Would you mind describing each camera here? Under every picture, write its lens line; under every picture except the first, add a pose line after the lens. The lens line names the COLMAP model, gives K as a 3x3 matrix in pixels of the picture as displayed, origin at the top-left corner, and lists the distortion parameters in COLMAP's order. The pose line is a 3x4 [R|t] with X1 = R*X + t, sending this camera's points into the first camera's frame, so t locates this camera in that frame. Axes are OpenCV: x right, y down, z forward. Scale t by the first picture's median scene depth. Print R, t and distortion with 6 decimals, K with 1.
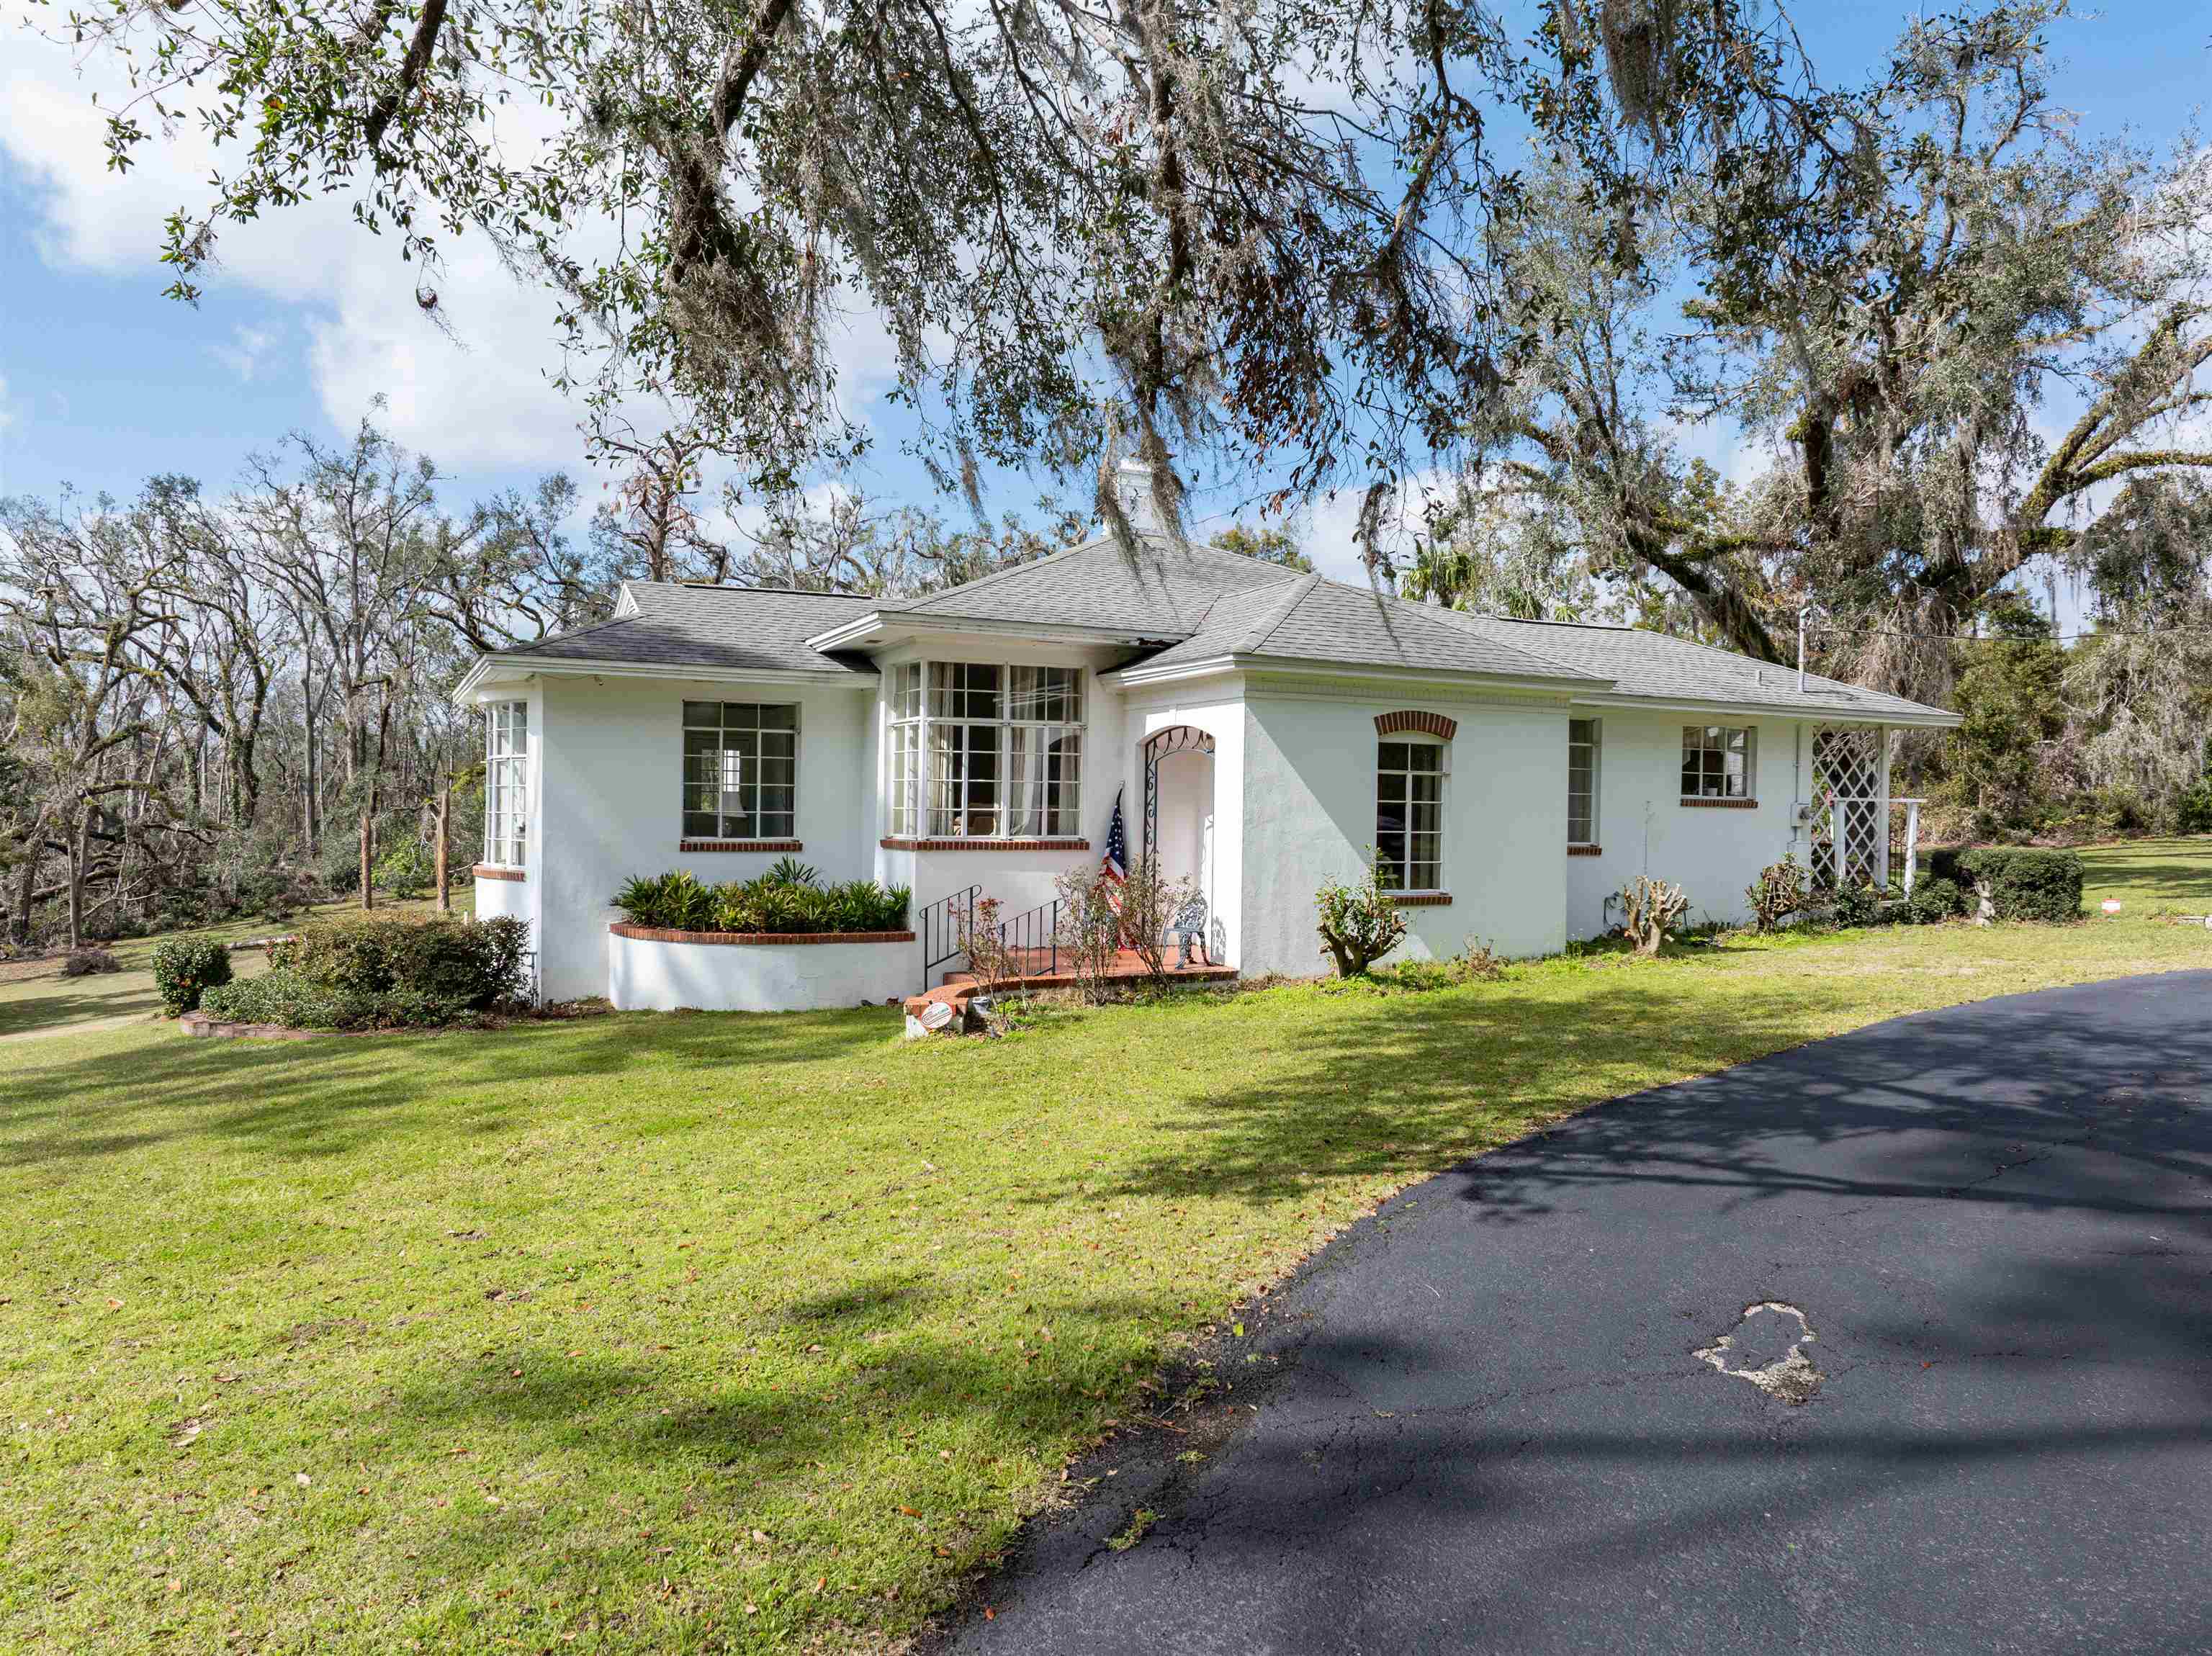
lens RADIAL K [[1546.2, 0, 1106.0], [0, 1546.2, 828.0], [0, 0, 1]] dist [-0.050233, 0.005074]
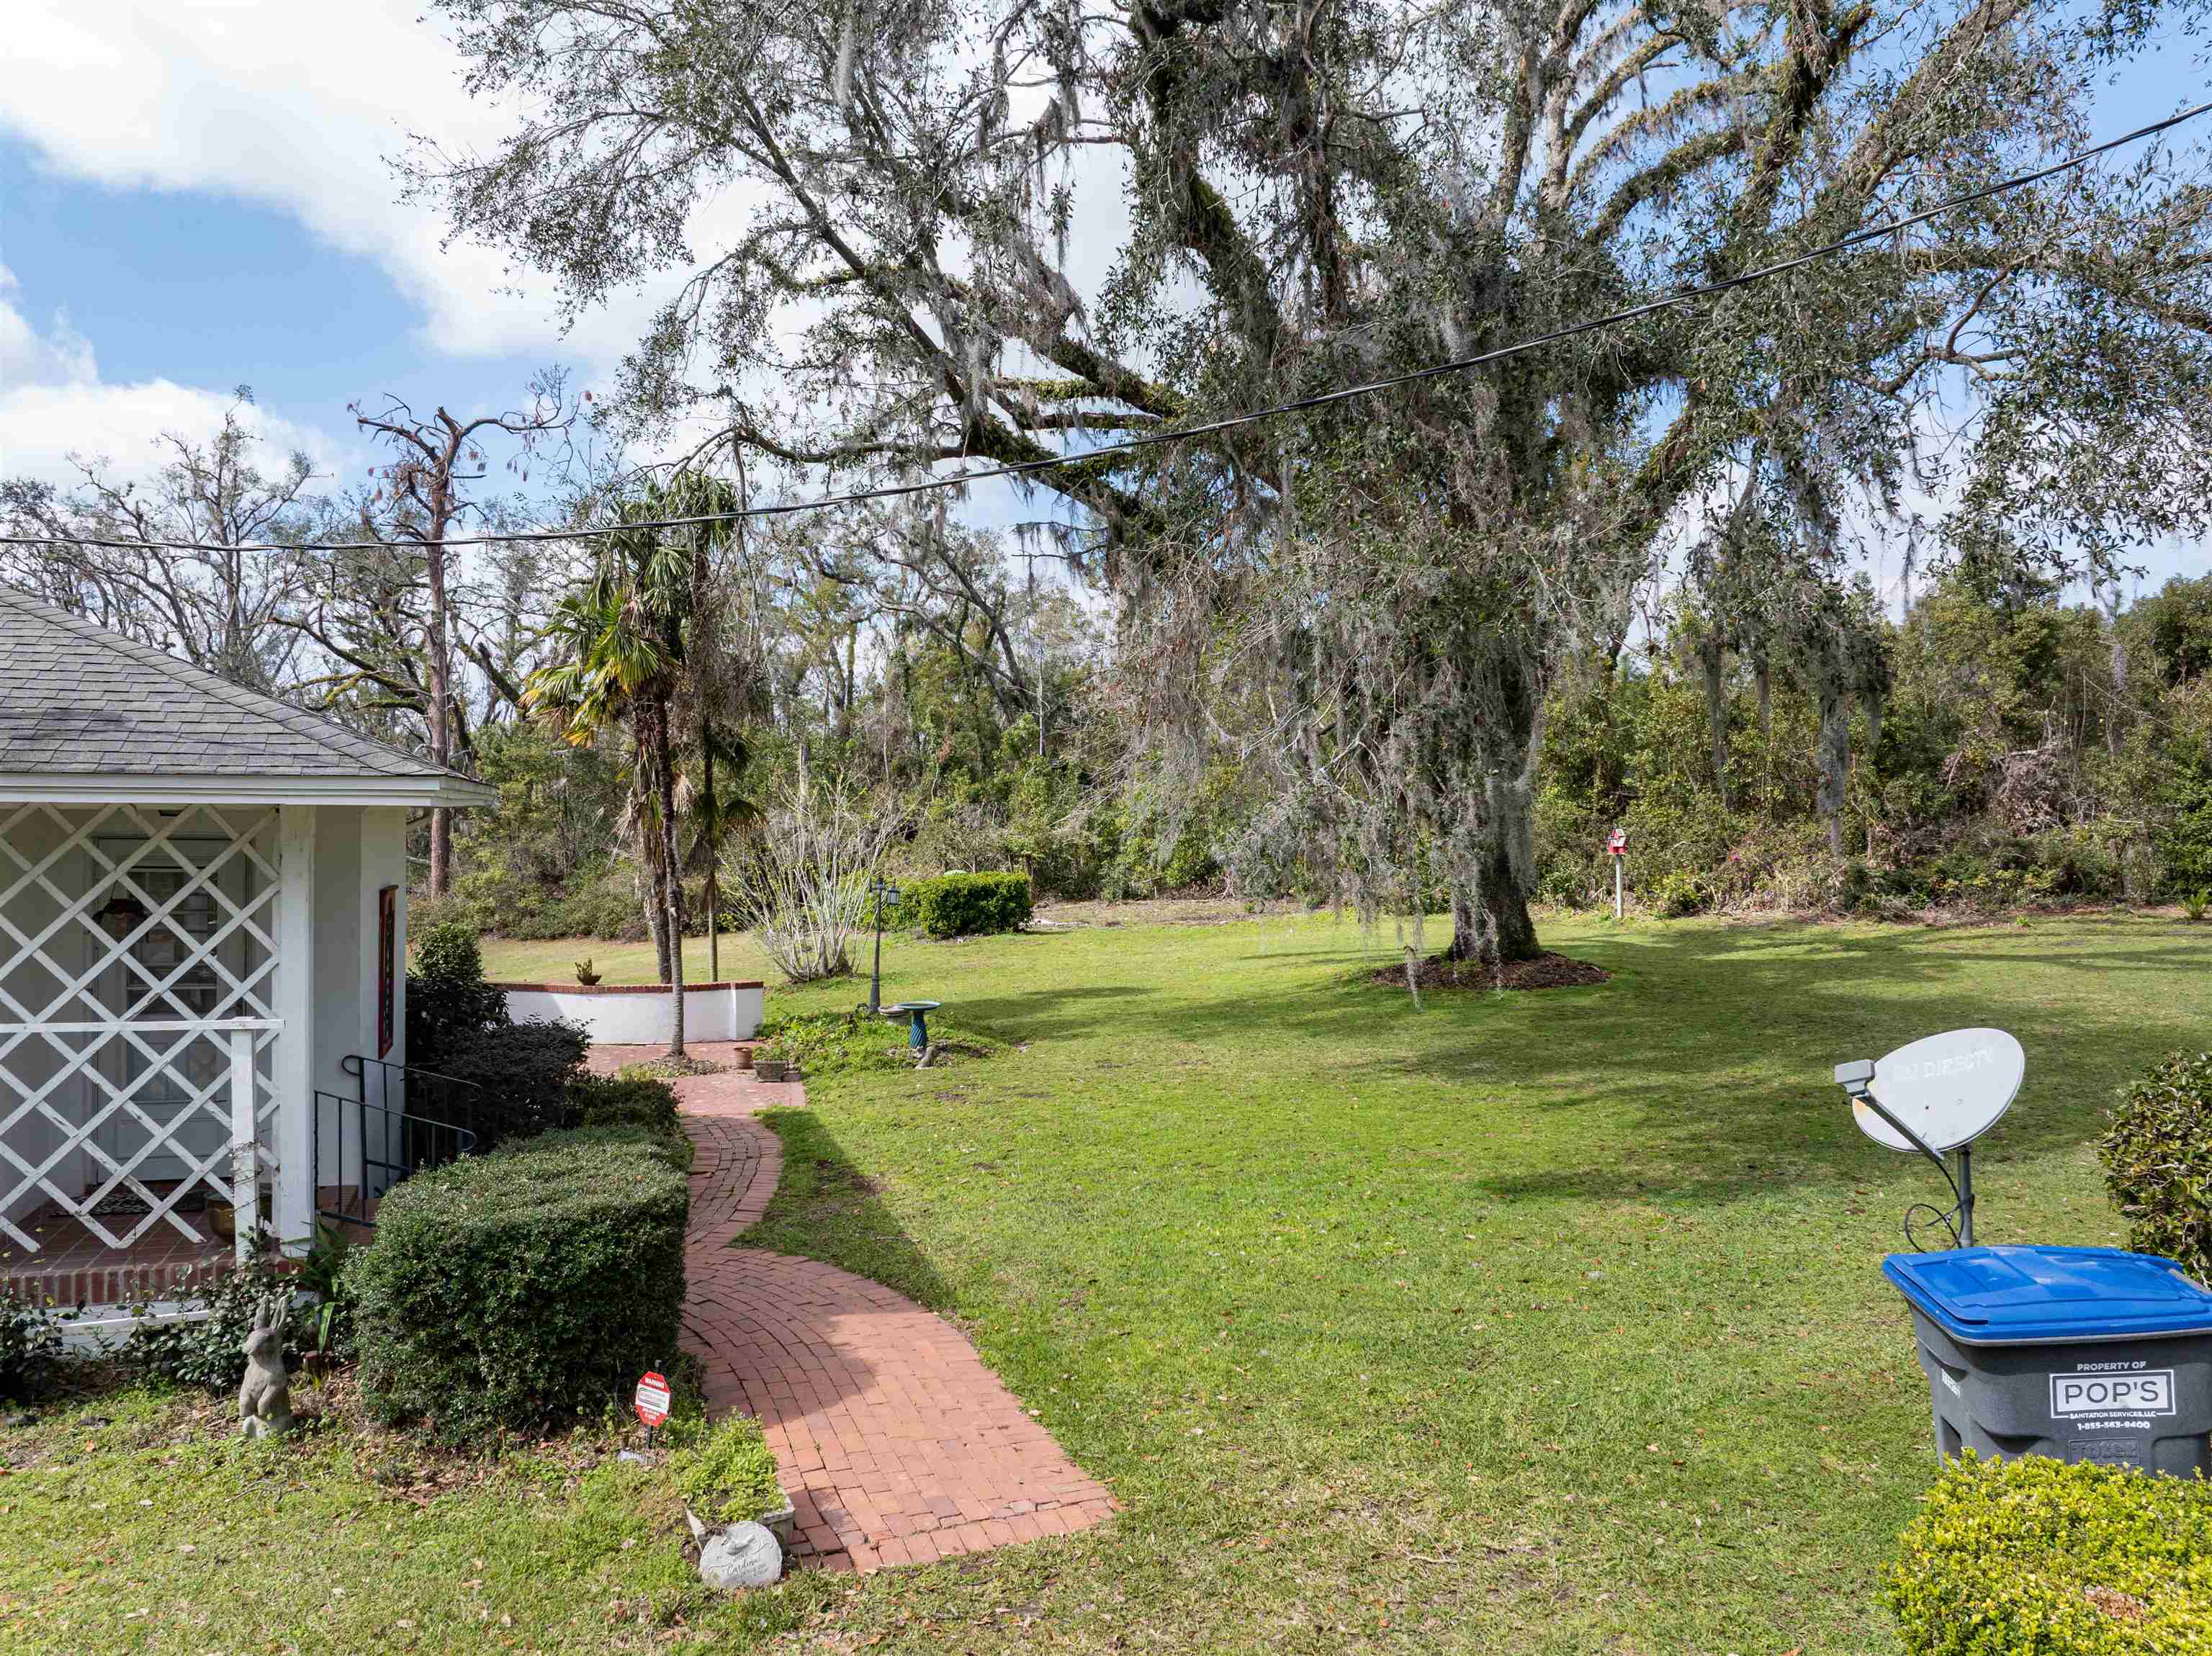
lens RADIAL K [[1546.2, 0, 1106.0], [0, 1546.2, 828.0], [0, 0, 1]] dist [-0.050233, 0.005074]
pose [[0.994753, -0.005125, -0.102173, 0.316576], [0.004988, 0.999986, -0.001601, -0.026790], [0.102180, 0.001083, 0.994765, 0.303158]]
